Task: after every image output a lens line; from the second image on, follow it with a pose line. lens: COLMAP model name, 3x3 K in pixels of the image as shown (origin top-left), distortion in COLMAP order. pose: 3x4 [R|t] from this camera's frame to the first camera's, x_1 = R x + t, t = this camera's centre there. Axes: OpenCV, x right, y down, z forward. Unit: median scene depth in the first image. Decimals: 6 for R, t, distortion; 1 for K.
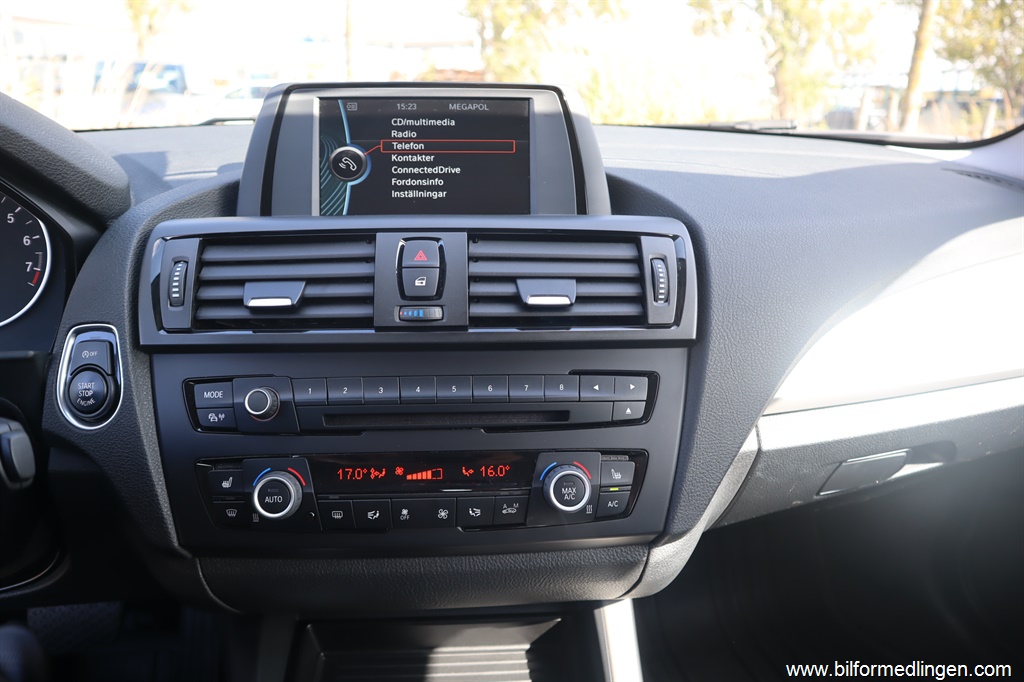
lens RADIAL K [[719.1, 0, 512.0], [0, 719.1, 341.0], [0, 0, 1]] dist [-0.138646, 0.098049]
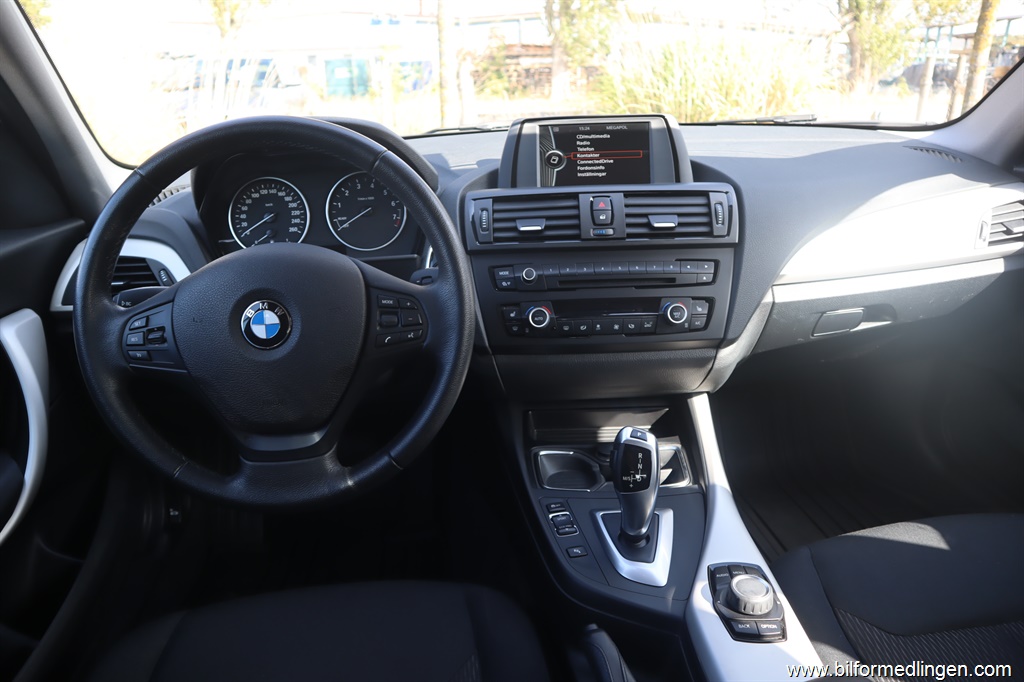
lens RADIAL K [[719.1, 0, 512.0], [0, 719.1, 341.0], [0, 0, 1]] dist [-0.138646, 0.098049]
pose [[0.994848, -0.016203, -0.100077, -0.176088], [0.019733, 0.999214, 0.034379, 0.188287], [0.099442, -0.036177, 0.994386, -1.034199]]
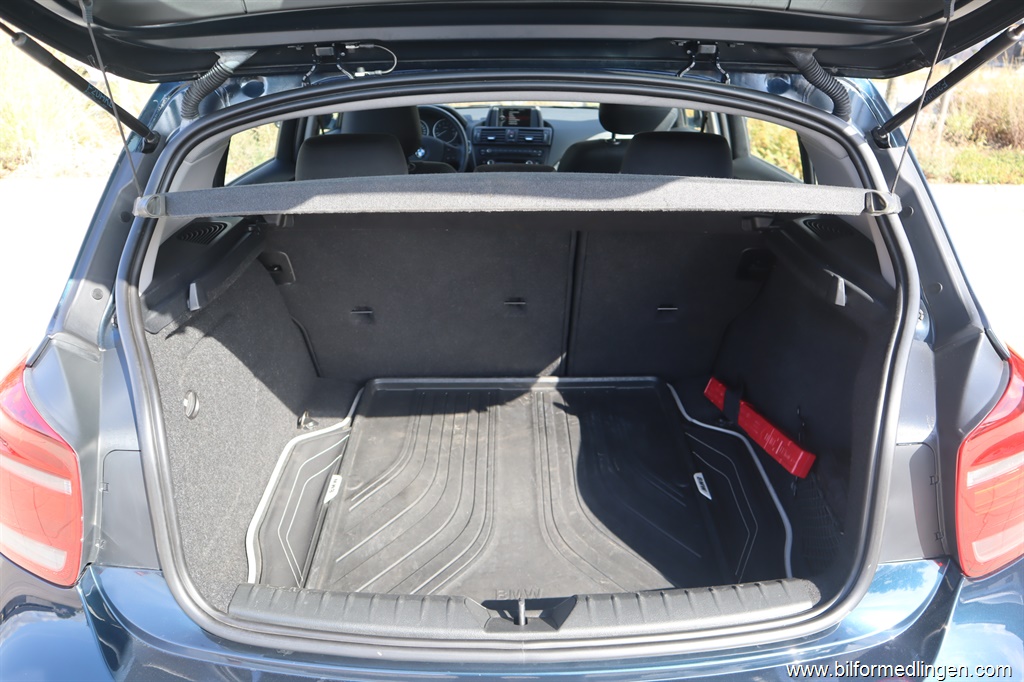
lens RADIAL K [[698.0, 0, 512.0], [0, 698.0, 341.0], [0, 0, 1]] dist [-0.130912, 0.088147]
pose [[0.980058, 0.070019, -0.185968, 1.250822], [-0.049825, 0.992556, 0.111131, 1.135446], [0.192365, -0.099649, 0.976251, -5.702609]]
